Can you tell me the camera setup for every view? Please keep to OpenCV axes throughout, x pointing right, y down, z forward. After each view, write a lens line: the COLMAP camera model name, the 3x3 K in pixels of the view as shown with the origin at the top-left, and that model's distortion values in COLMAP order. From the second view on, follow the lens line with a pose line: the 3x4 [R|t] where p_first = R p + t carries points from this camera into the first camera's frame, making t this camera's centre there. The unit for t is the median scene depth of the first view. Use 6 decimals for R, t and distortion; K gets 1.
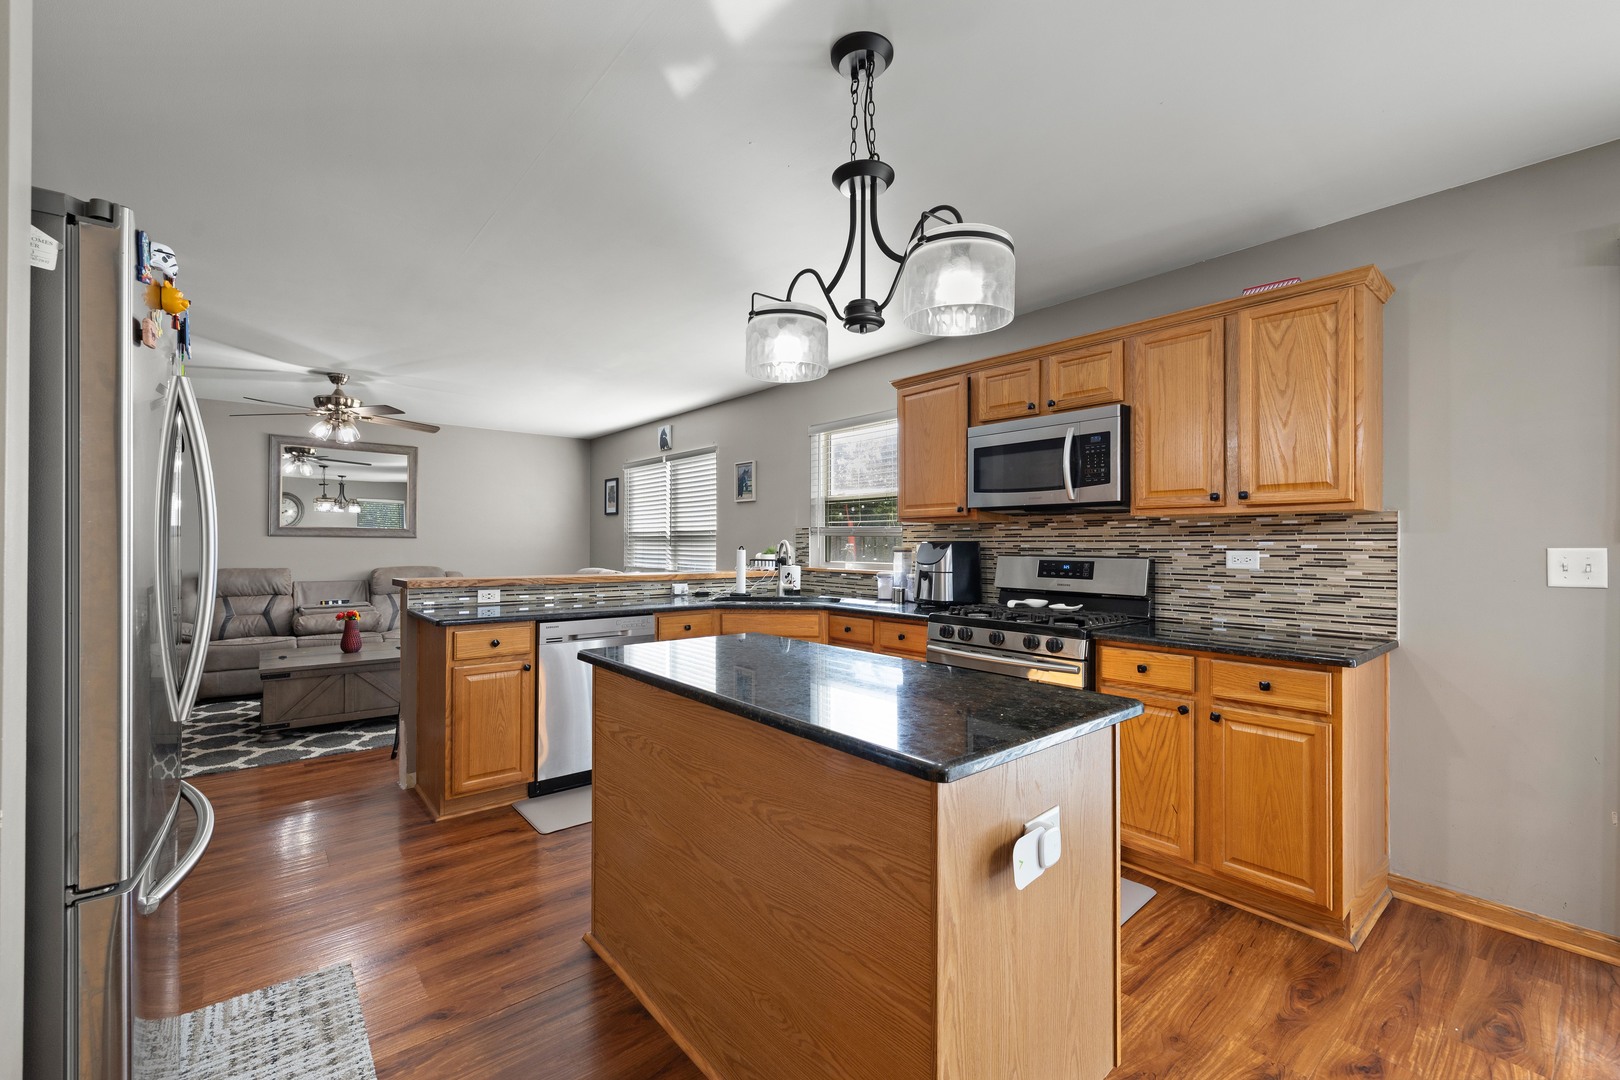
lens RADIAL K [[682.6, 0, 804.0], [0, 682.6, 550.6], [0, 0, 1]] dist [0.002052, 0.000157]
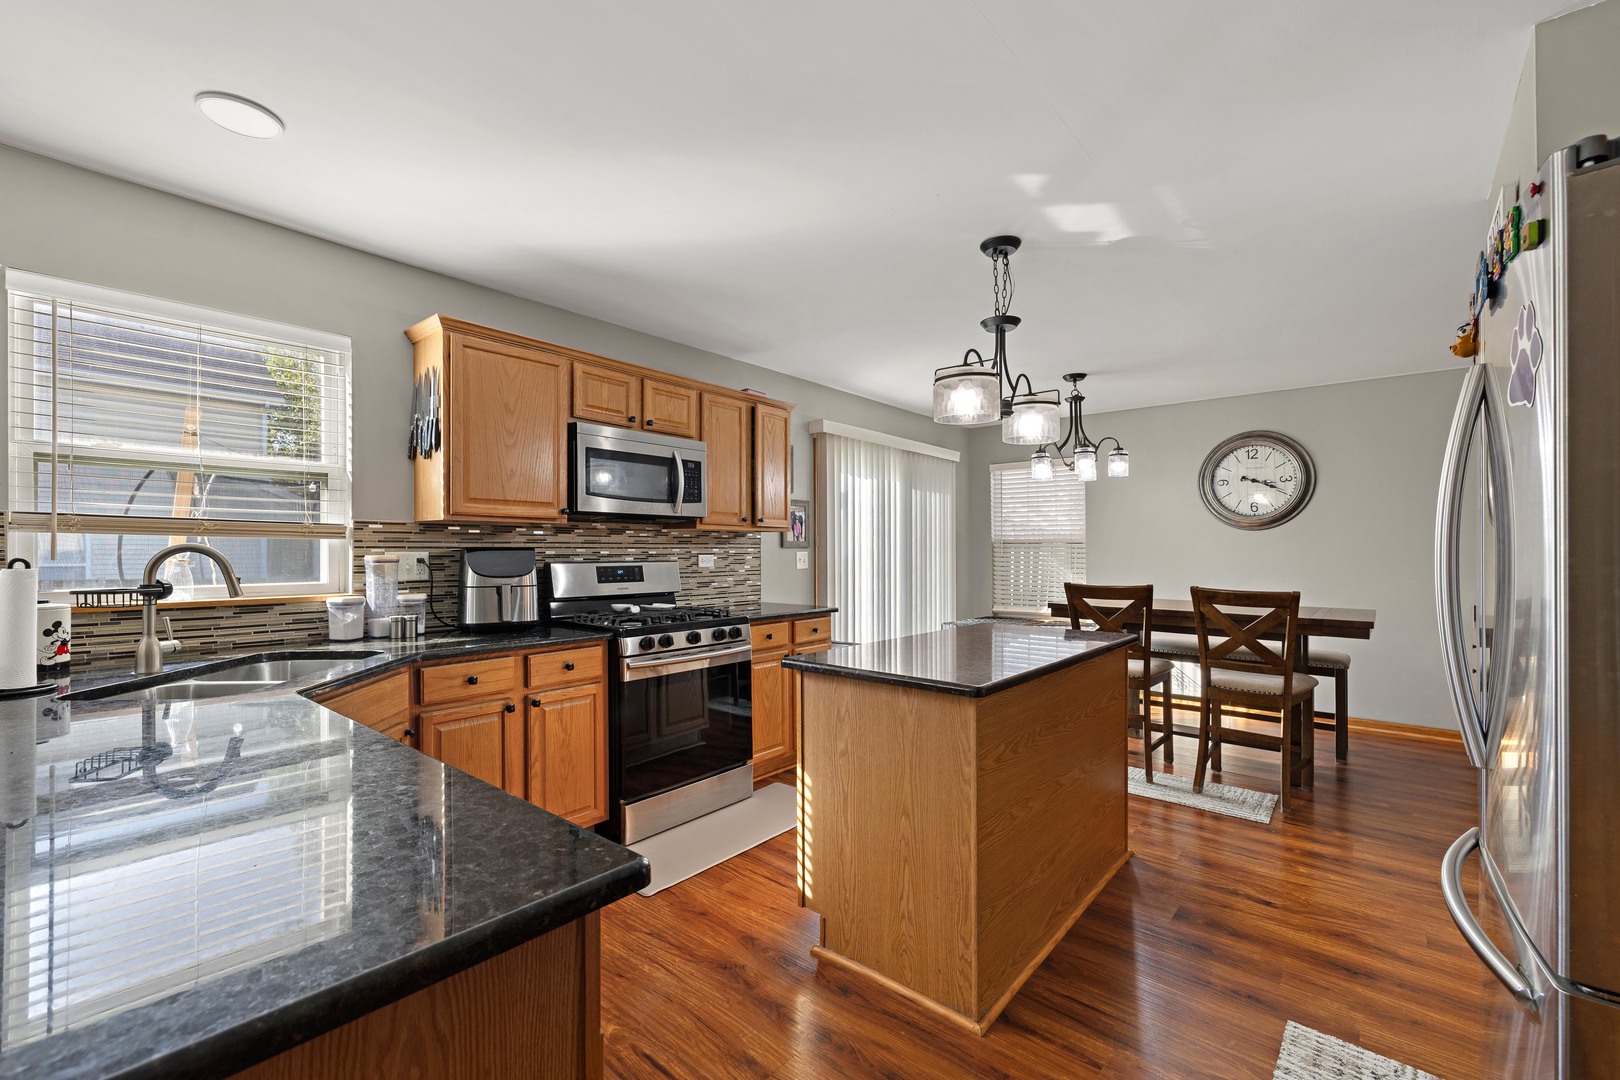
lens RADIAL K [[681.7, 0, 810.2], [0, 681.7, 545.3], [0, 0, 1]] dist [-0.000706, -0.000215]
pose [[-0.176229, 0.002909, 0.984345, -0.698779], [0.006888, 0.999975, -0.001722, -0.013503], [-0.984325, 0.006476, -0.176244, 0.860460]]
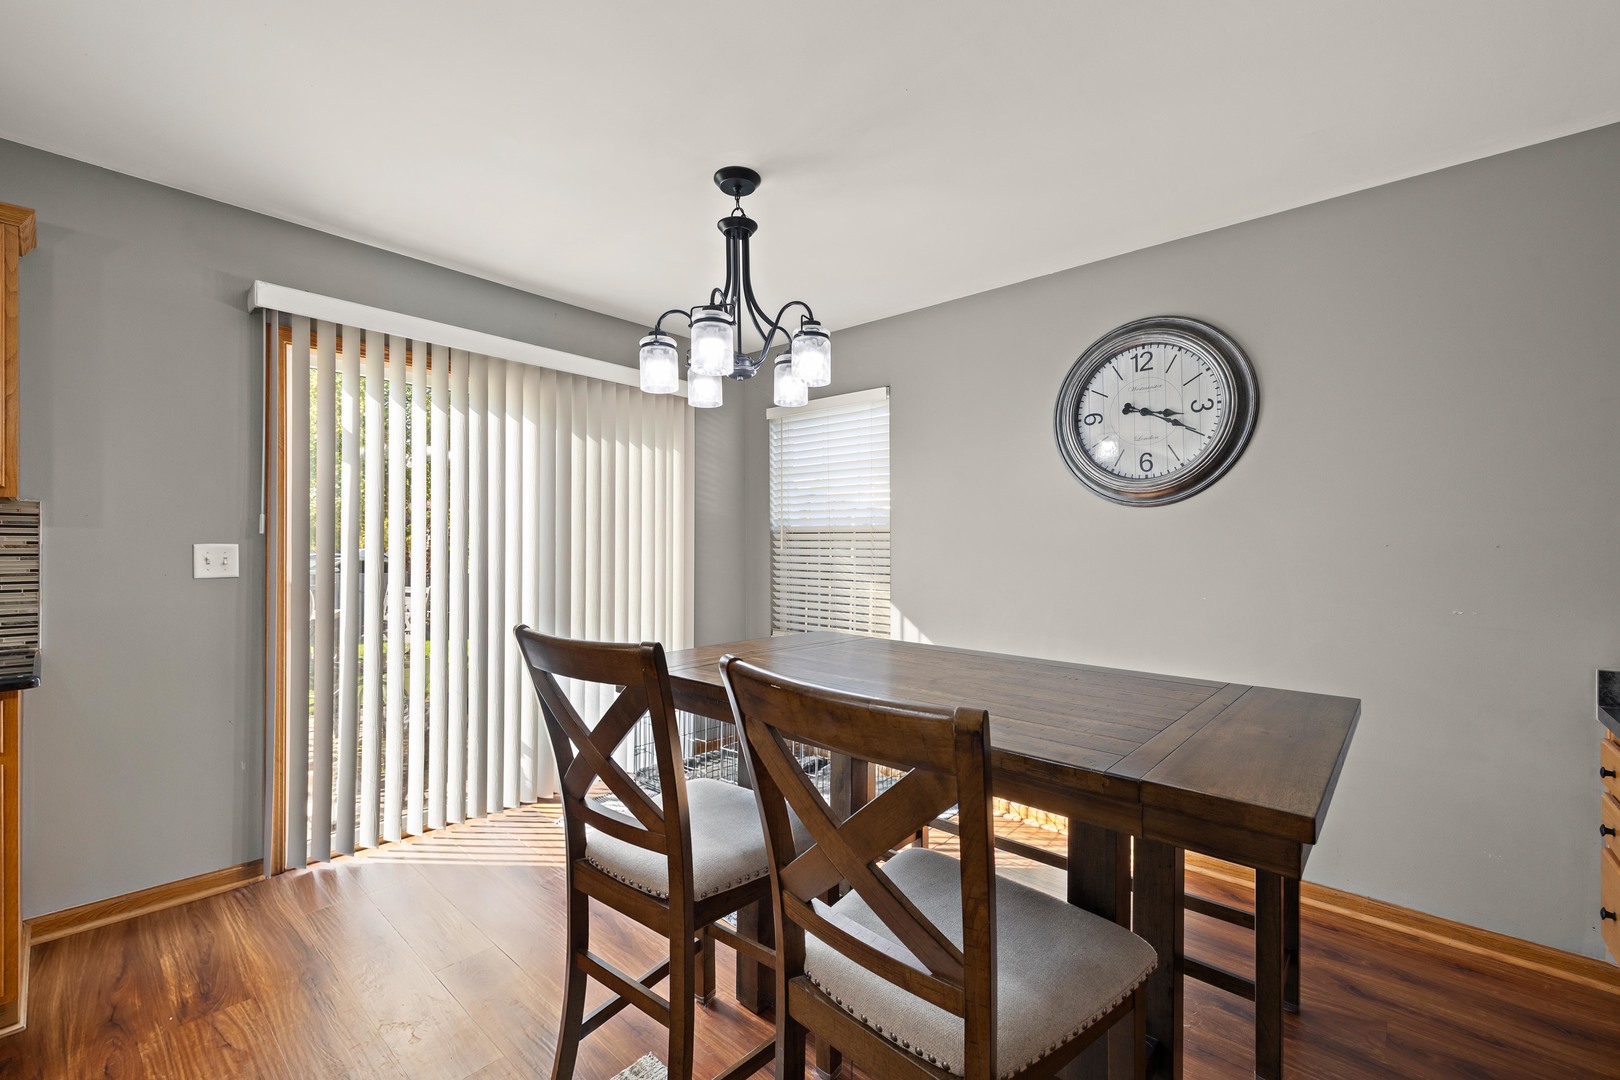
lens RADIAL K [[681.7, 0, 810.2], [0, 681.7, 545.3], [0, 0, 1]] dist [-0.000706, -0.000215]
pose [[-0.150491, -0.004538, 0.988601, -0.099386], [0.003331, 0.999981, 0.005097, -0.002374], [-0.988606, 0.004060, -0.150474, 0.114296]]
